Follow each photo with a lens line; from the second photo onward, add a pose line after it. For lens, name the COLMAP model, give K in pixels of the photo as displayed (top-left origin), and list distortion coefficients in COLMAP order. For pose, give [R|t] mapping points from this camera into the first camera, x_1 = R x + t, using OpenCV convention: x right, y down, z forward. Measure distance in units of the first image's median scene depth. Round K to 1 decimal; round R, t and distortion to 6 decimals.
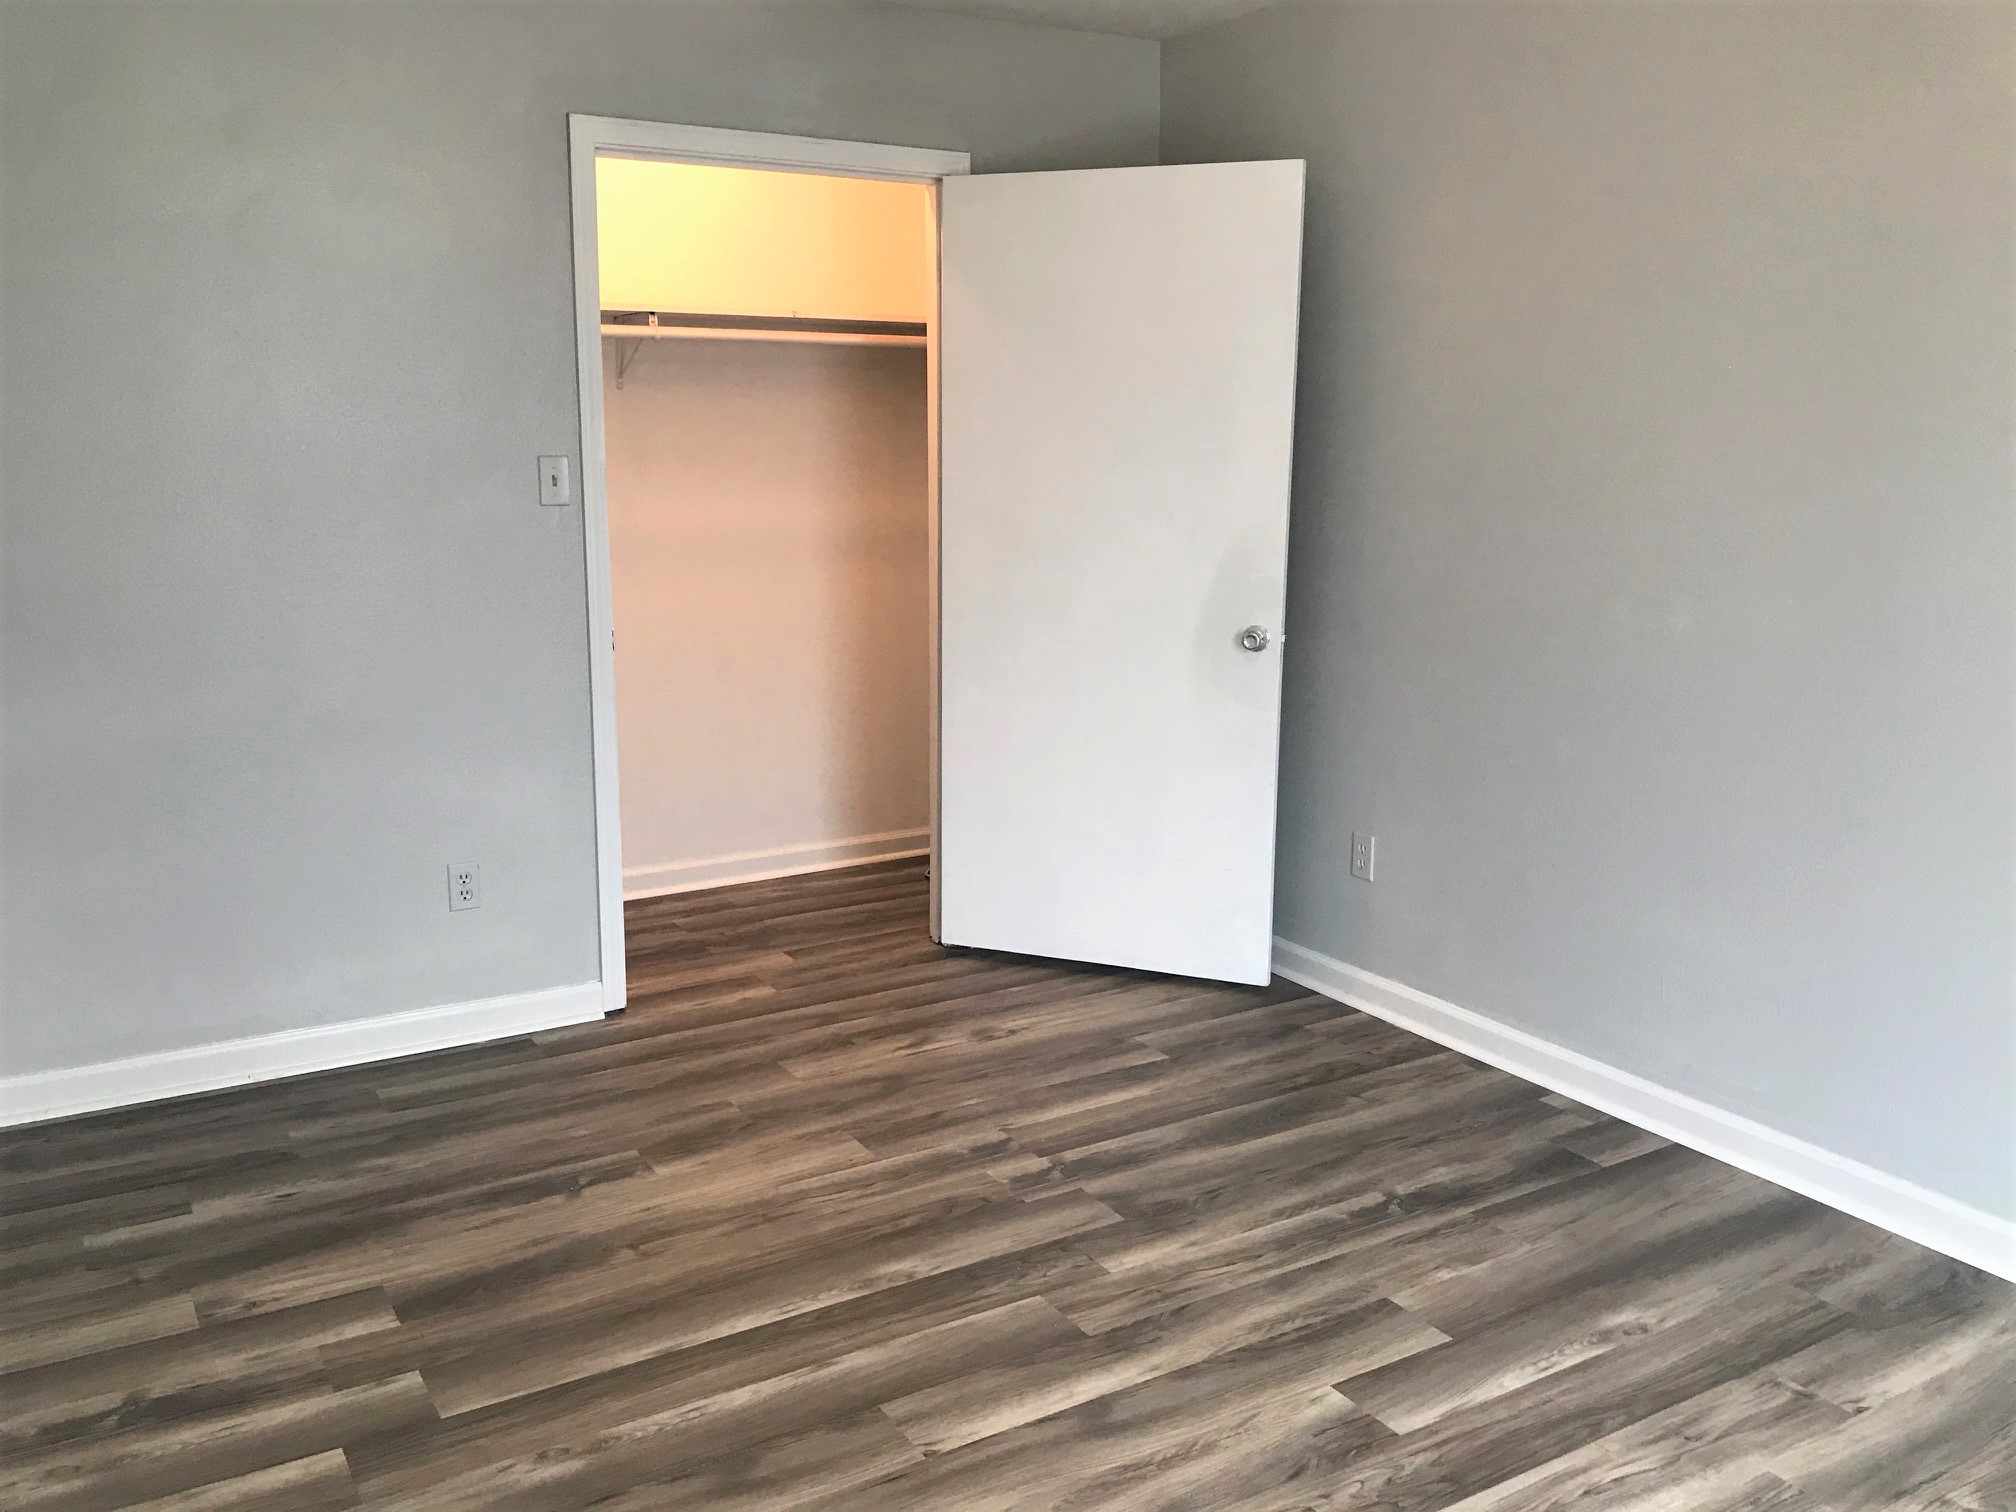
lens RADIAL K [[1639.4, 0, 1008.0], [0, 1639.4, 756.0], [0, 0, 1]] dist [0.082224, -0.152576]
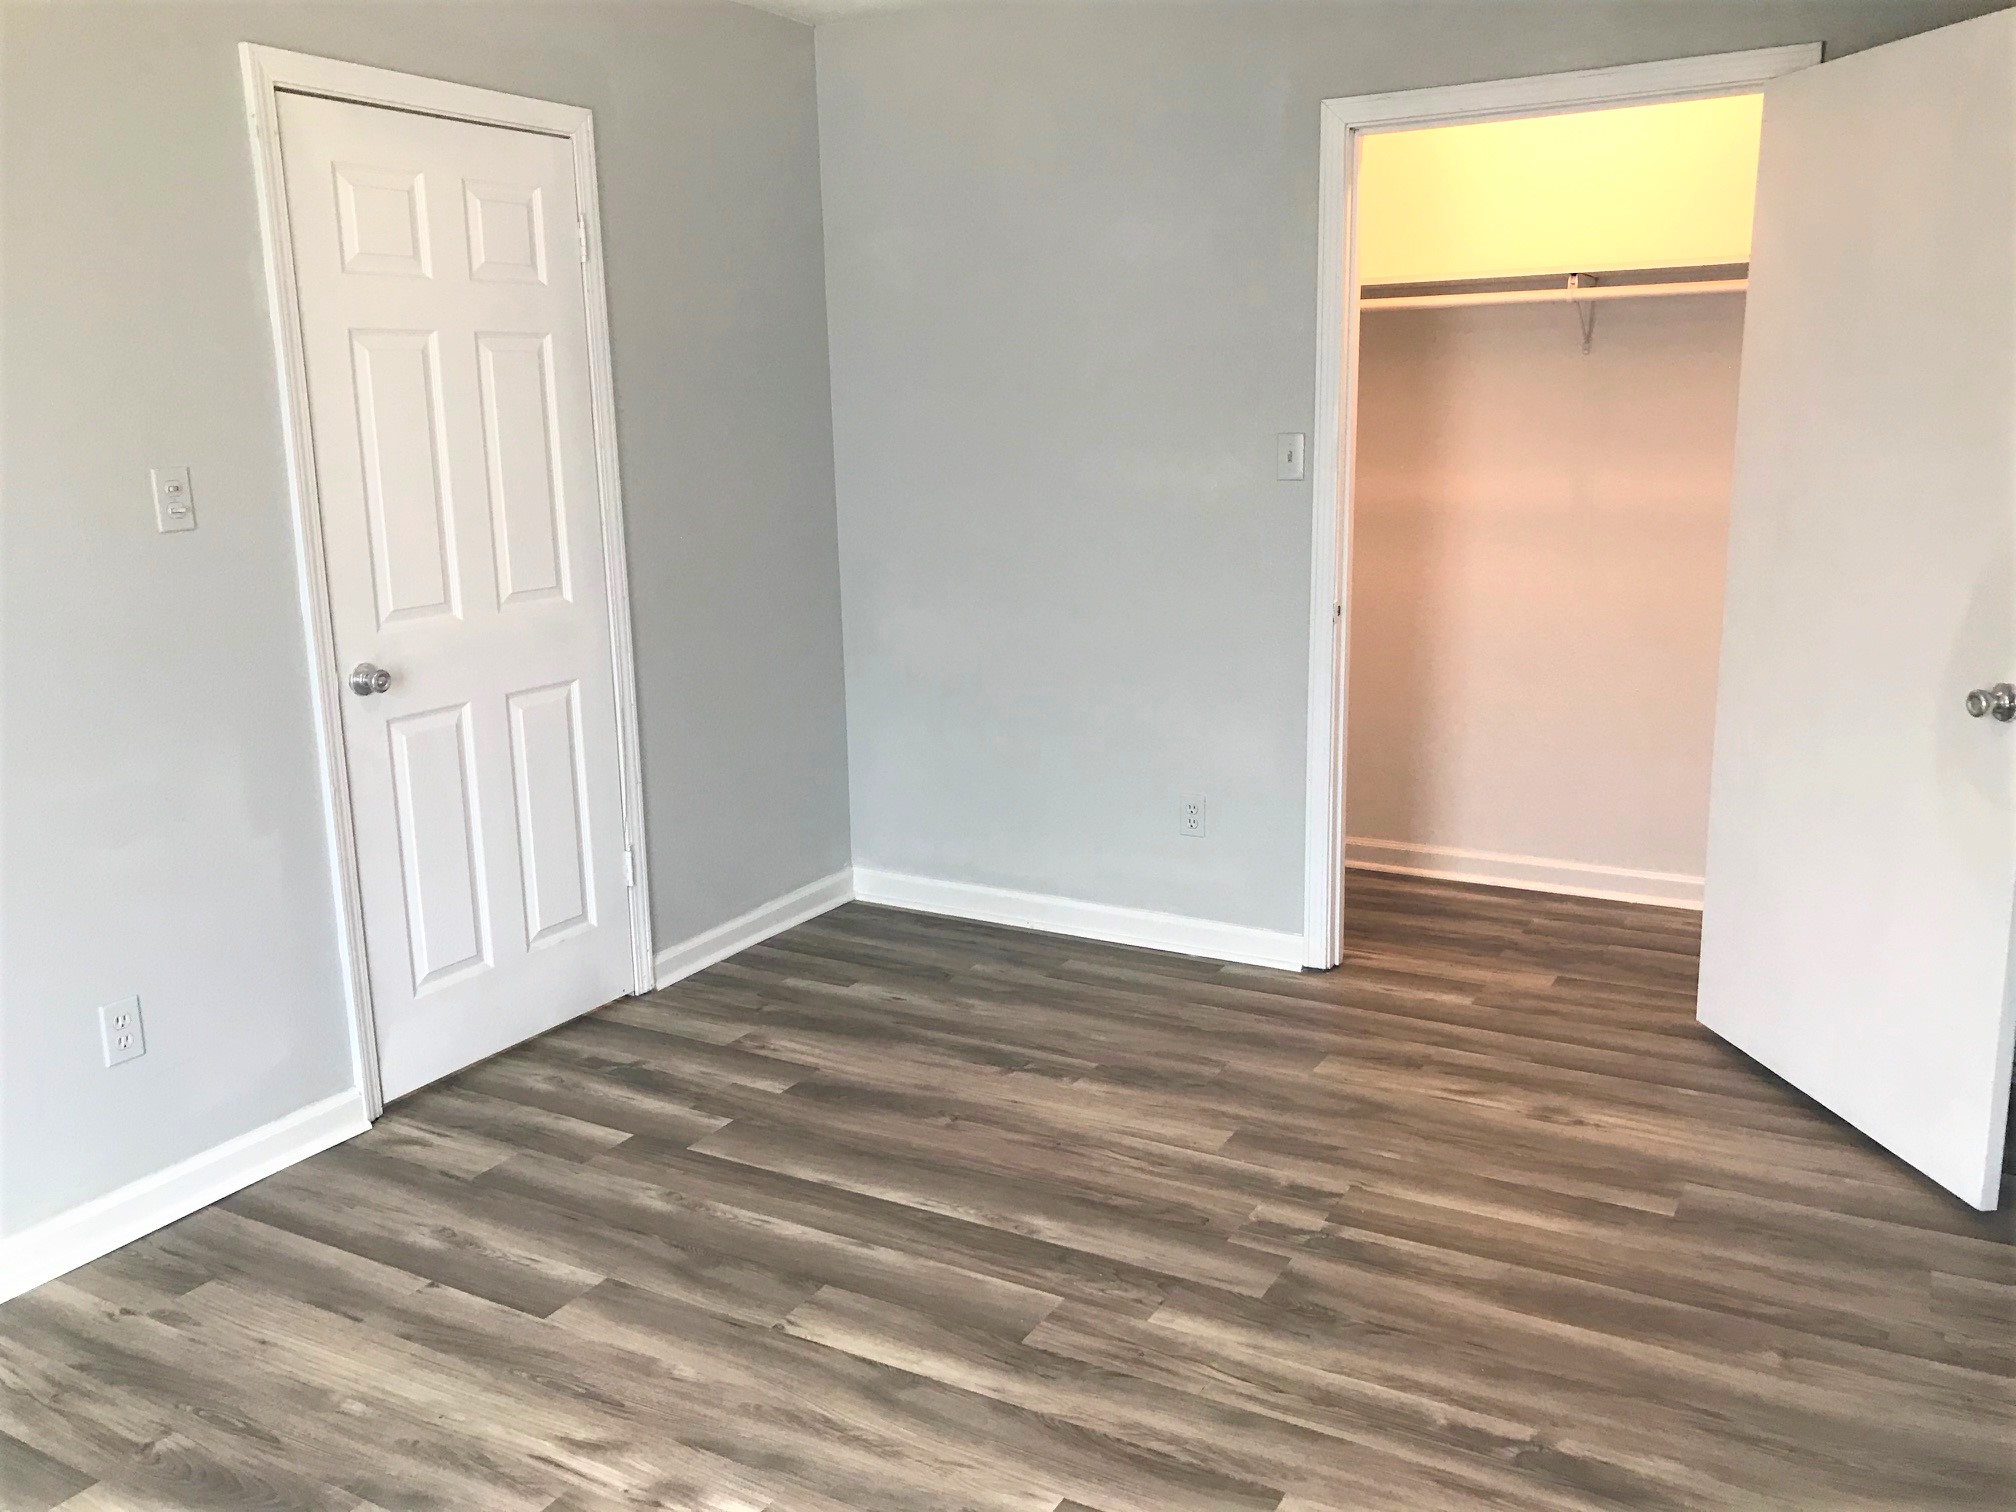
lens RADIAL K [[1668.7, 0, 1010.6], [0, 1668.7, 720.0], [0, 0, 1]] dist [0.031382, -0.035400]
pose [[0.509095, 0.158309, -0.846026, 0.613793], [-0.155313, 0.983701, 0.090612, -0.073787], [0.846581, 0.085269, 0.525385, 0.330418]]
